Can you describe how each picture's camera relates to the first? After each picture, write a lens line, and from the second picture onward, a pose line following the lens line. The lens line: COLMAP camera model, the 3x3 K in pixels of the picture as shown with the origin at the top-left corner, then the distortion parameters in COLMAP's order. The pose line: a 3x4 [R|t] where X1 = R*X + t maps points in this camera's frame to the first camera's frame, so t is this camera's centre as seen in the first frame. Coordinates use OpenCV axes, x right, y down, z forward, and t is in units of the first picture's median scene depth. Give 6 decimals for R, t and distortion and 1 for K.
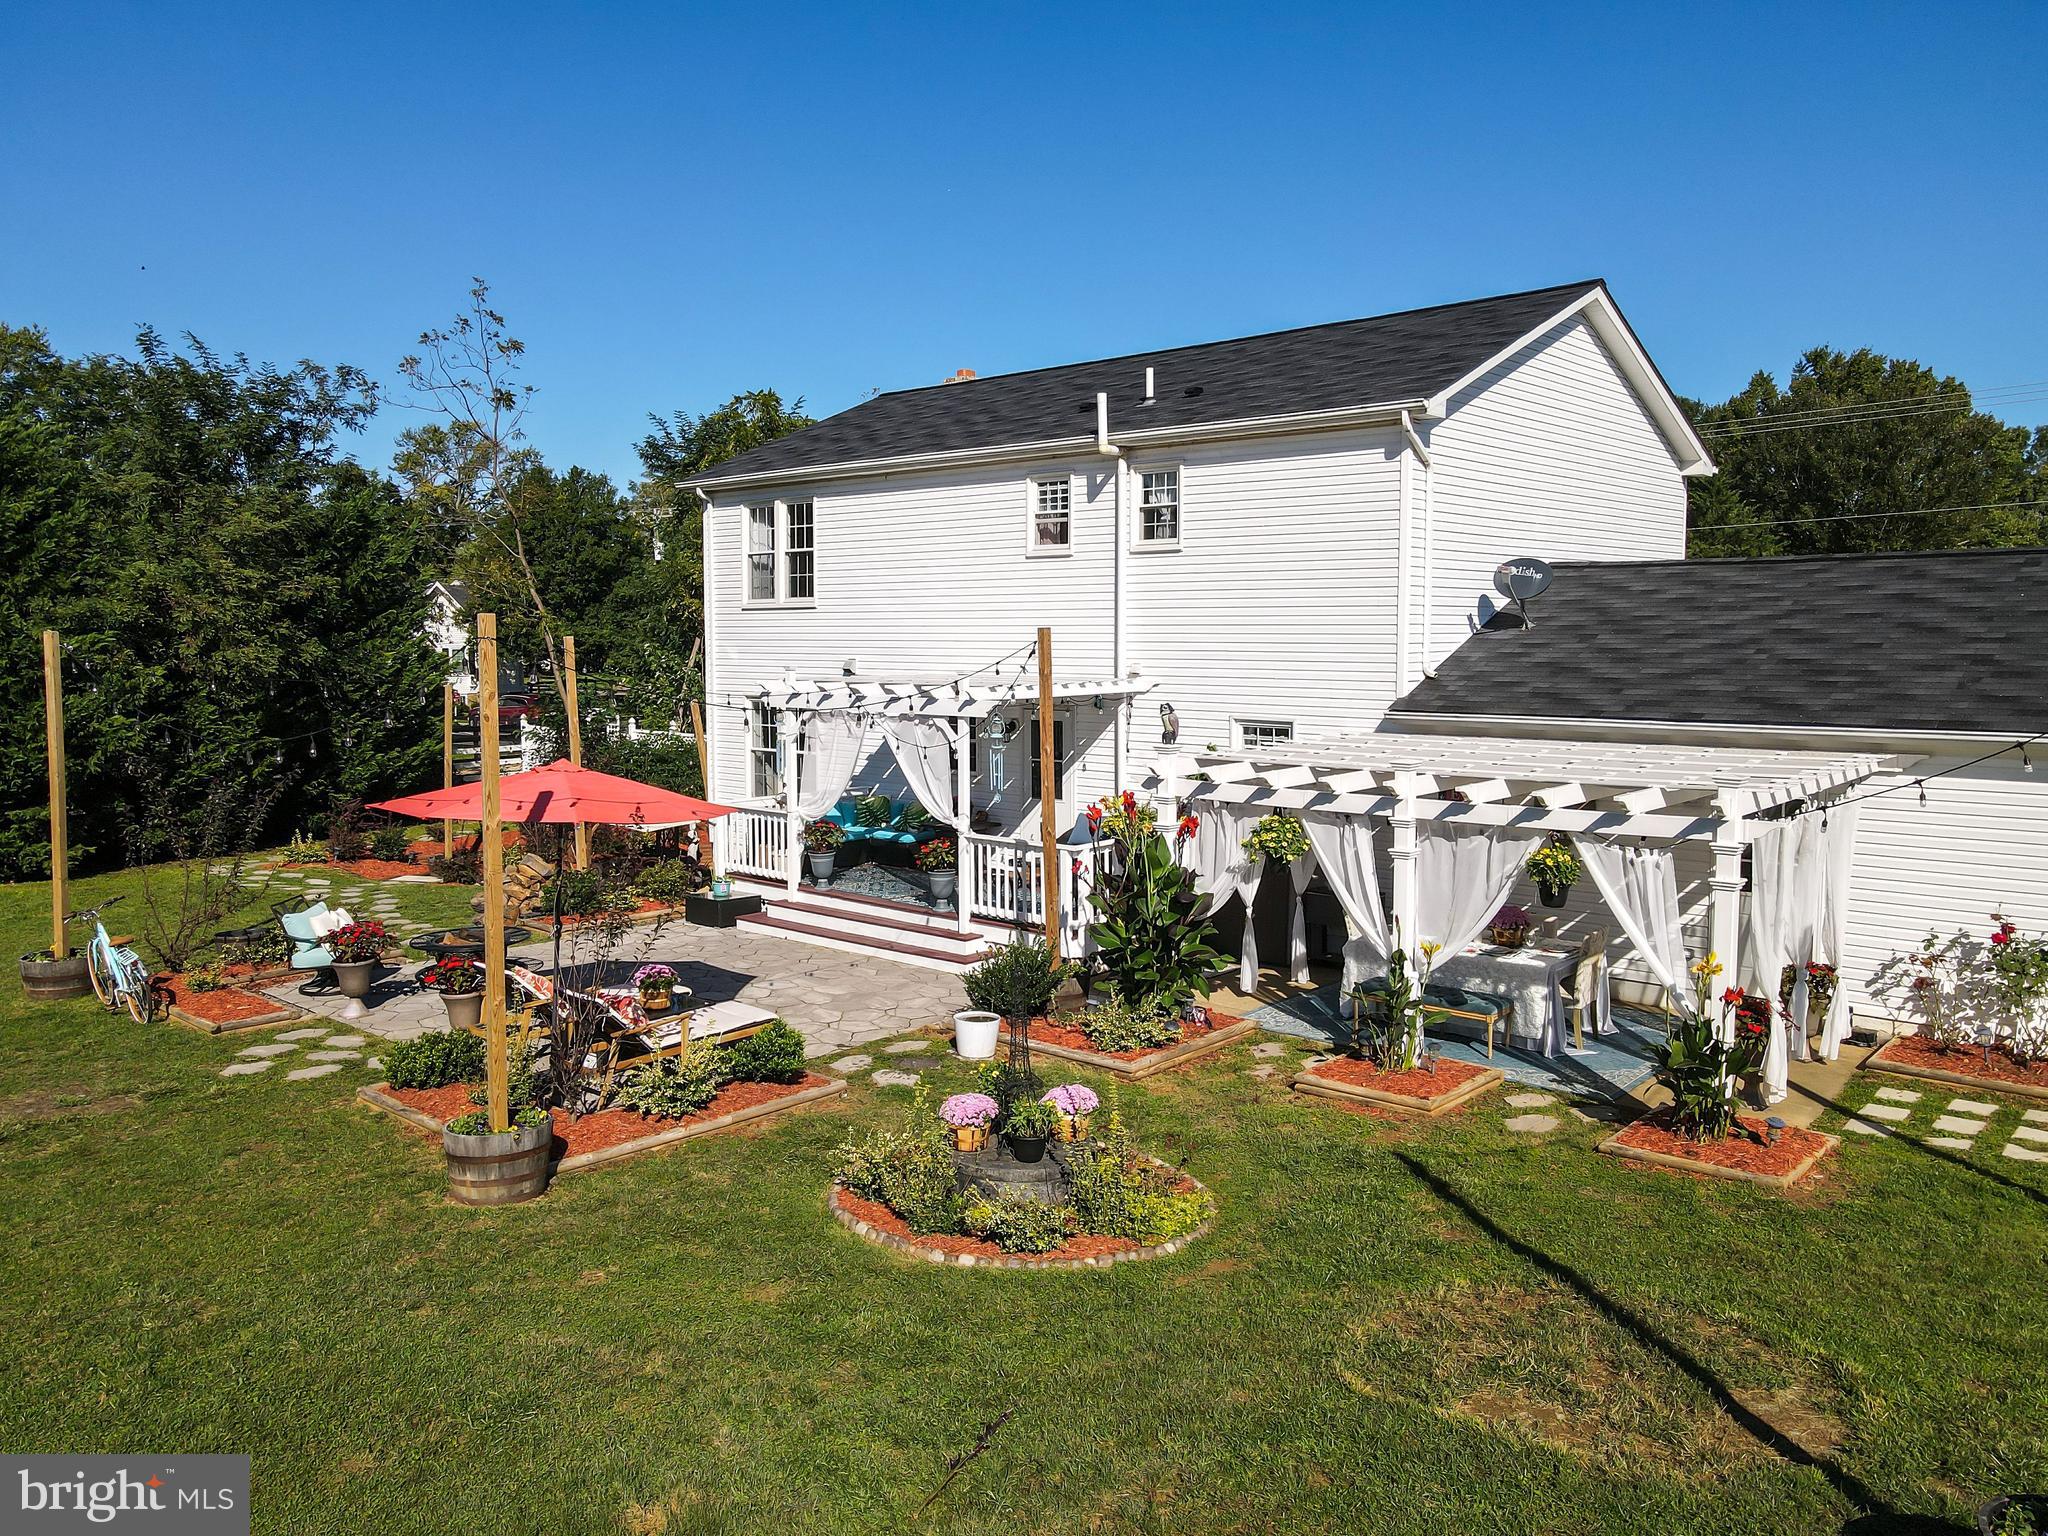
lens RADIAL K [[1494.4, 0, 1010.0], [0, 1494.4, 766.4], [0, 0, 1]] dist [0.002452, 0.038036]
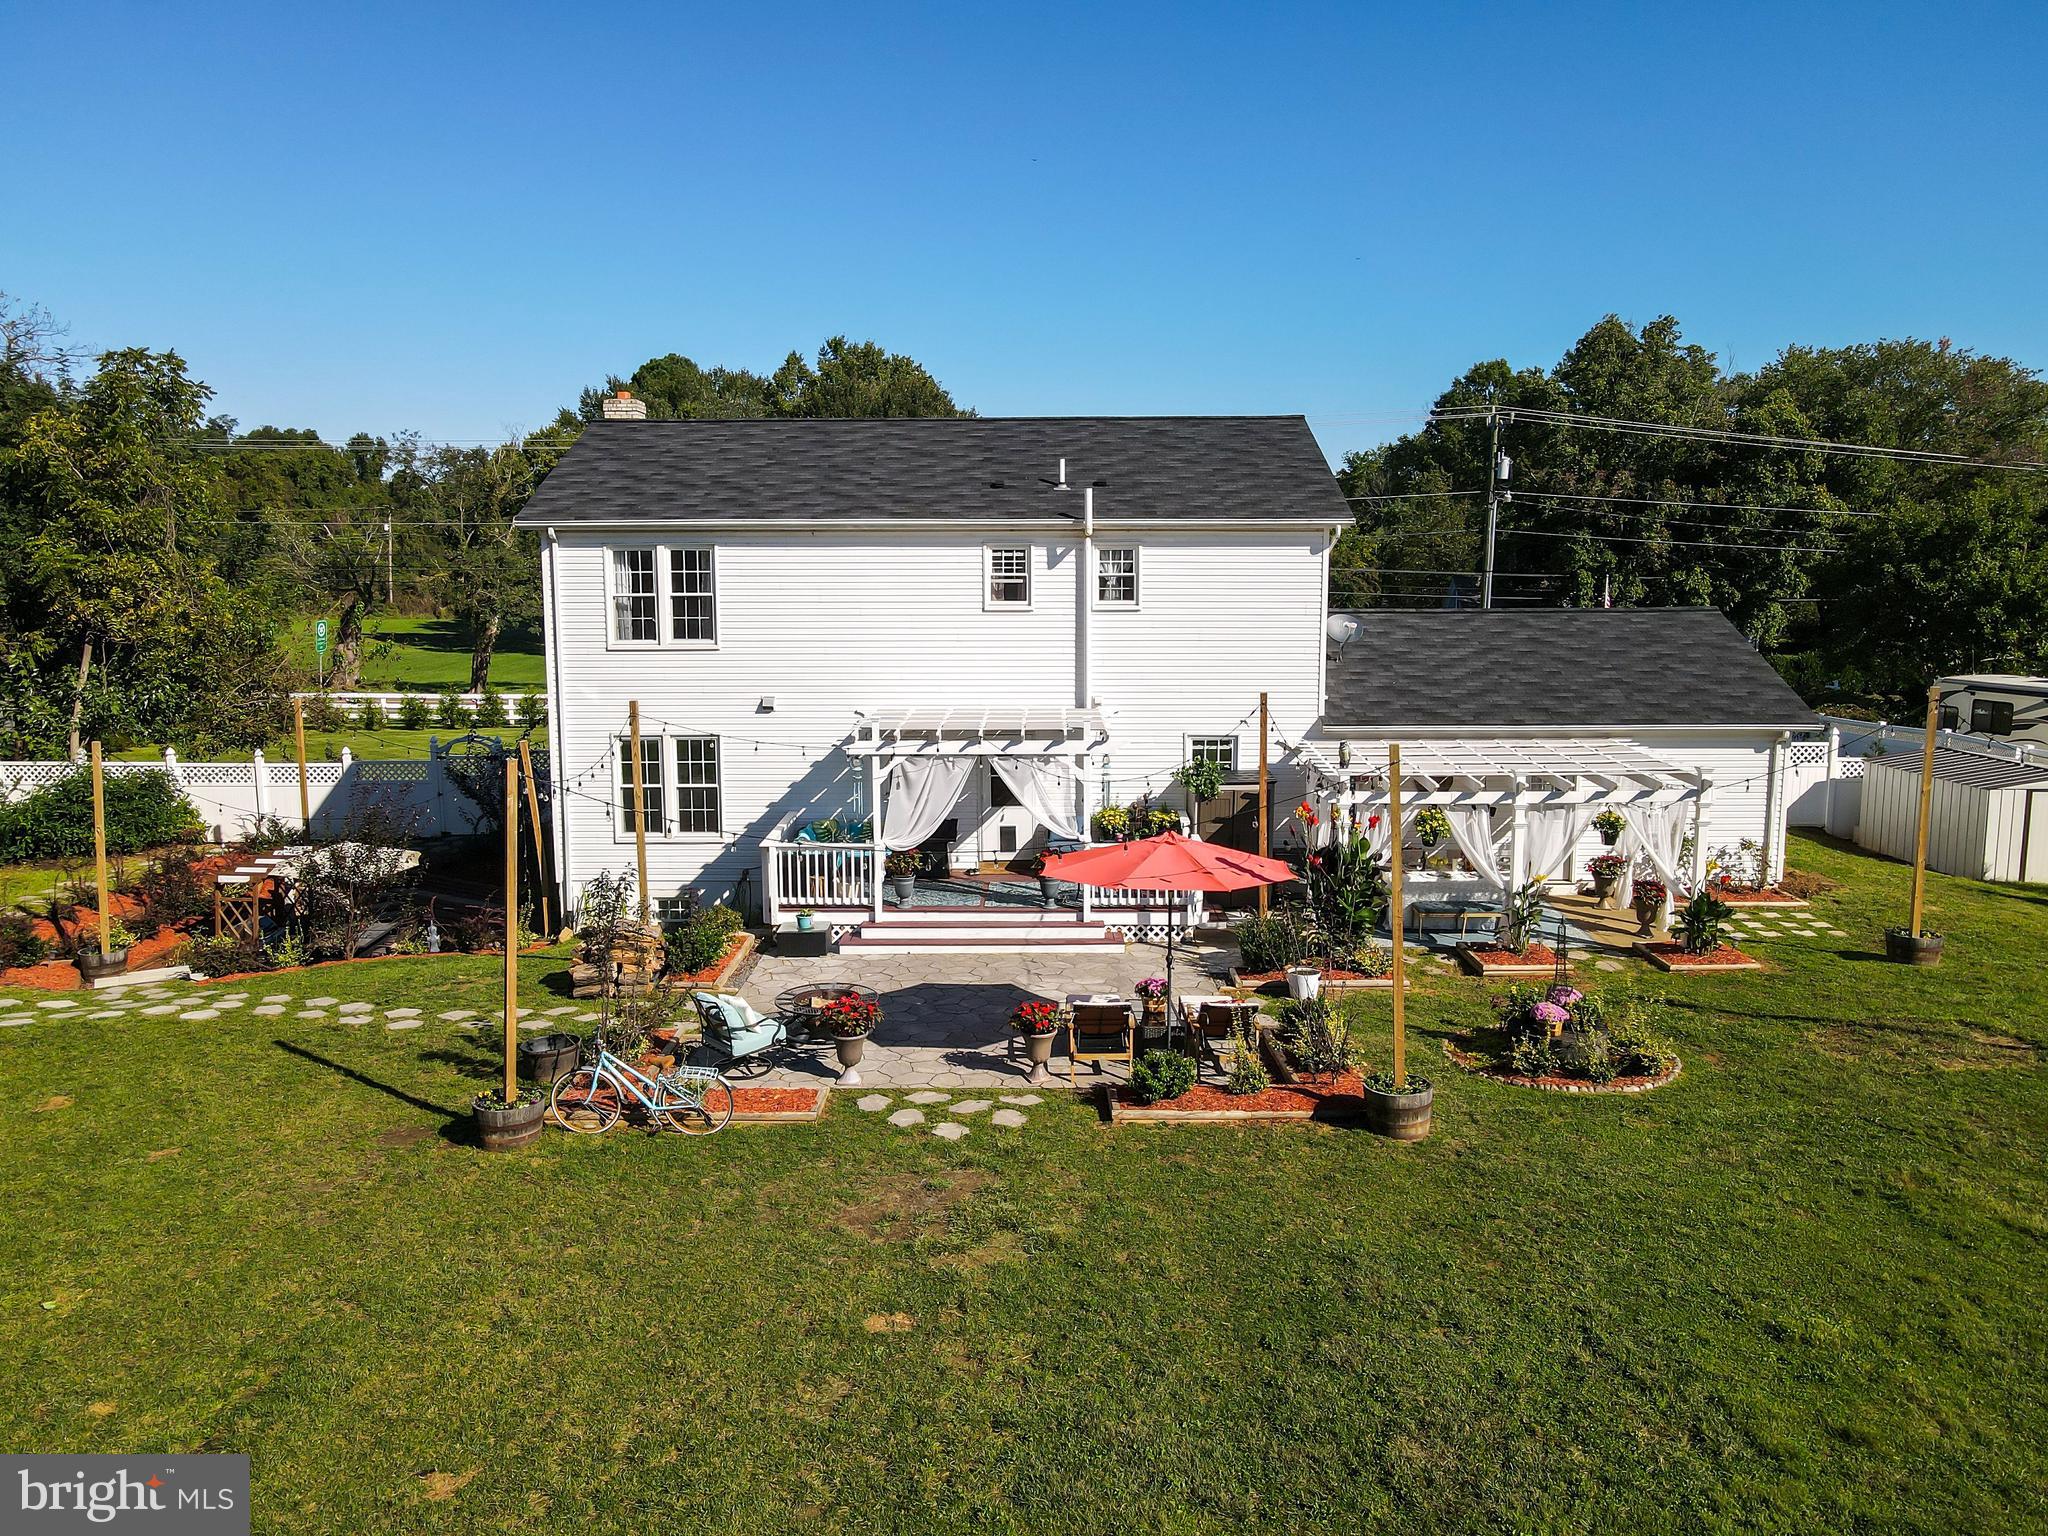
lens RADIAL K [[1494.4, 0, 1010.0], [0, 1494.4, 766.4], [0, 0, 1]] dist [0.002452, 0.038036]
pose [[0.753651, -0.095367, 0.650320, -0.804452], [0.061465, 0.995308, 0.074727, -0.107626], [-0.654395, -0.016346, 0.755976, 0.071242]]
